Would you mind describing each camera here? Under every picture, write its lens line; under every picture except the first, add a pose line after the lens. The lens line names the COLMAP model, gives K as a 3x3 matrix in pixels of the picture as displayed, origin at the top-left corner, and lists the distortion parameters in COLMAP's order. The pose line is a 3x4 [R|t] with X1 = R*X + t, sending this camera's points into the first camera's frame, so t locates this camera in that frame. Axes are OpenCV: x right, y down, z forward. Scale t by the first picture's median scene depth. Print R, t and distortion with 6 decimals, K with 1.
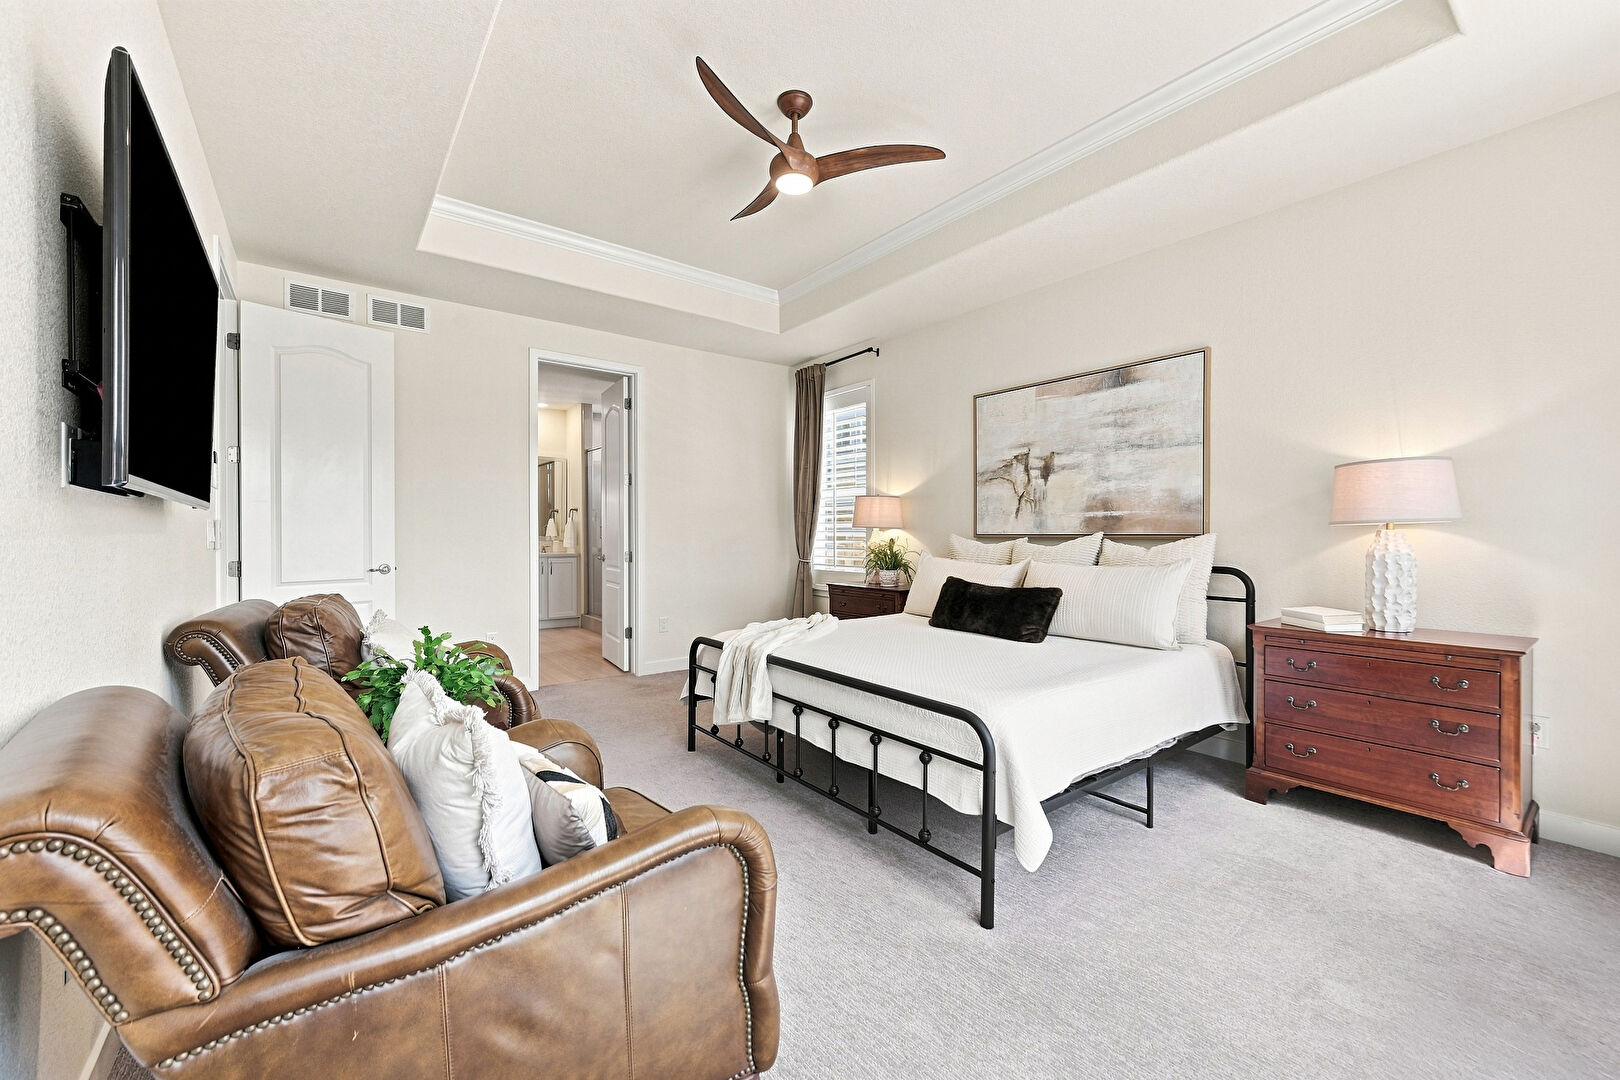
lens RADIAL K [[649.9, 0, 804.3], [0, 649.9, 535.5], [0, 0, 1]] dist [0.002094, 0.000398]
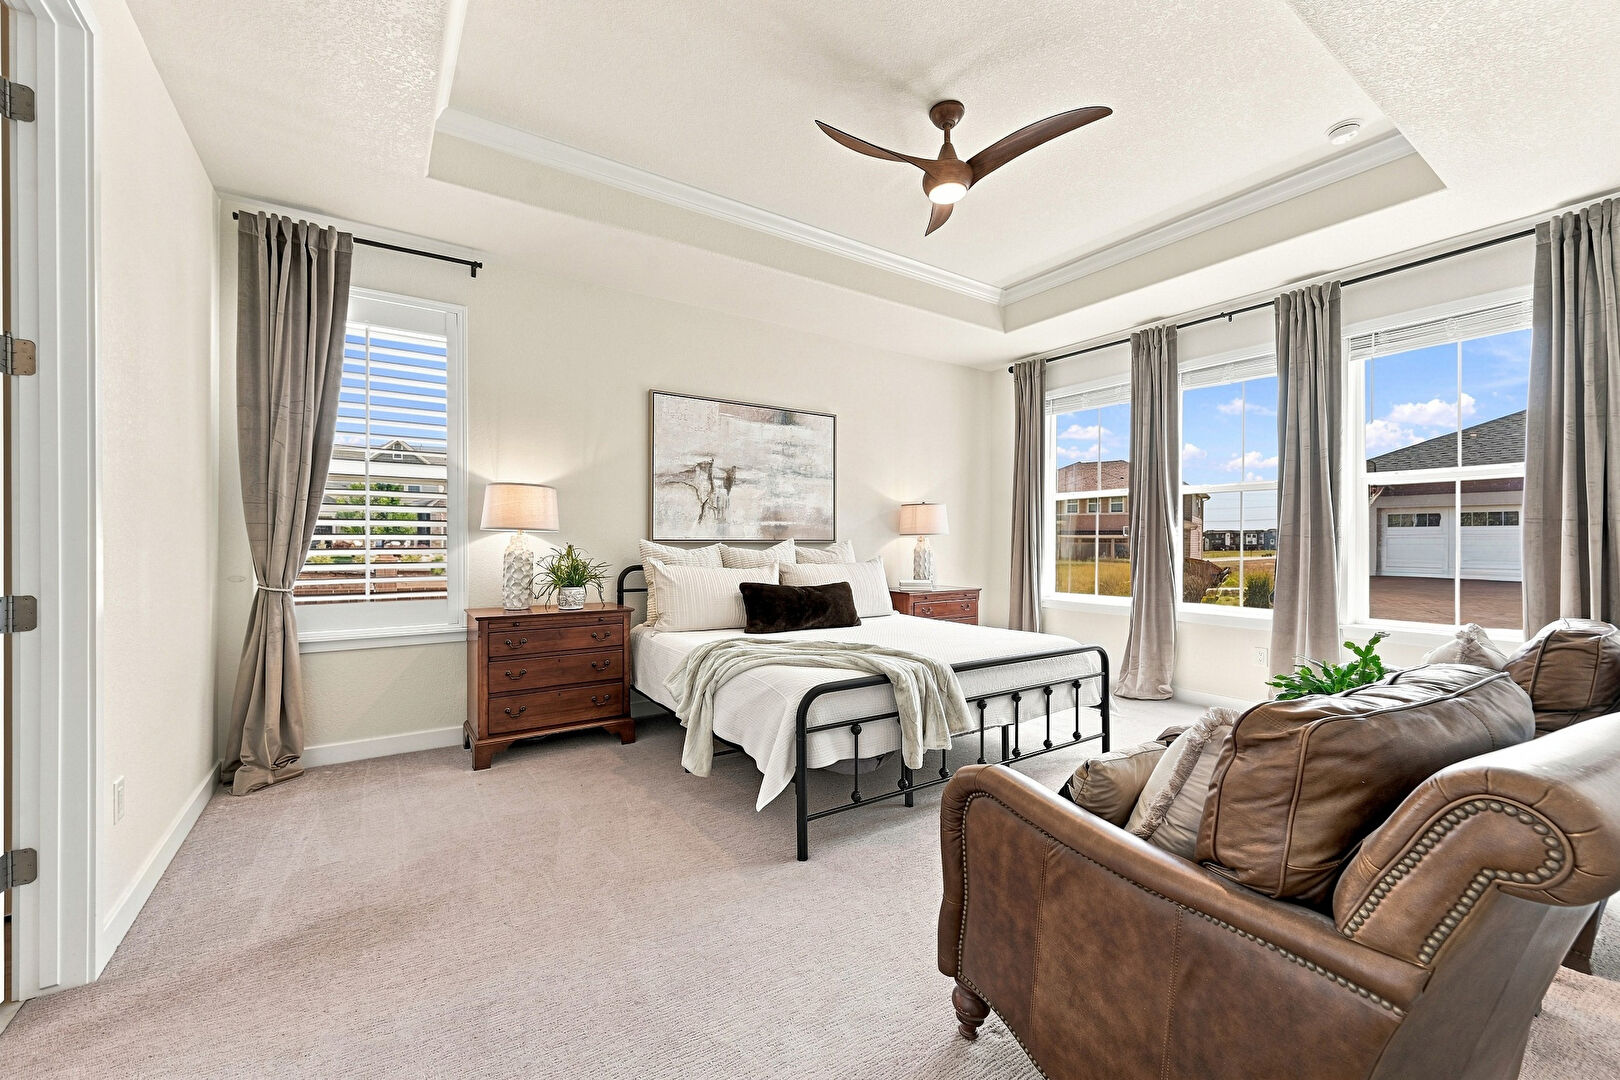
lens RADIAL K [[649.9, 0, 804.3], [0, 649.9, 535.5], [0, 0, 1]] dist [0.002094, 0.000398]
pose [[0.058264, 0.008297, 0.998267, -0.744741], [0.000471, 0.999965, -0.008339, 0.000324], [-0.998301, 0.000956, 0.058258, 0.836975]]
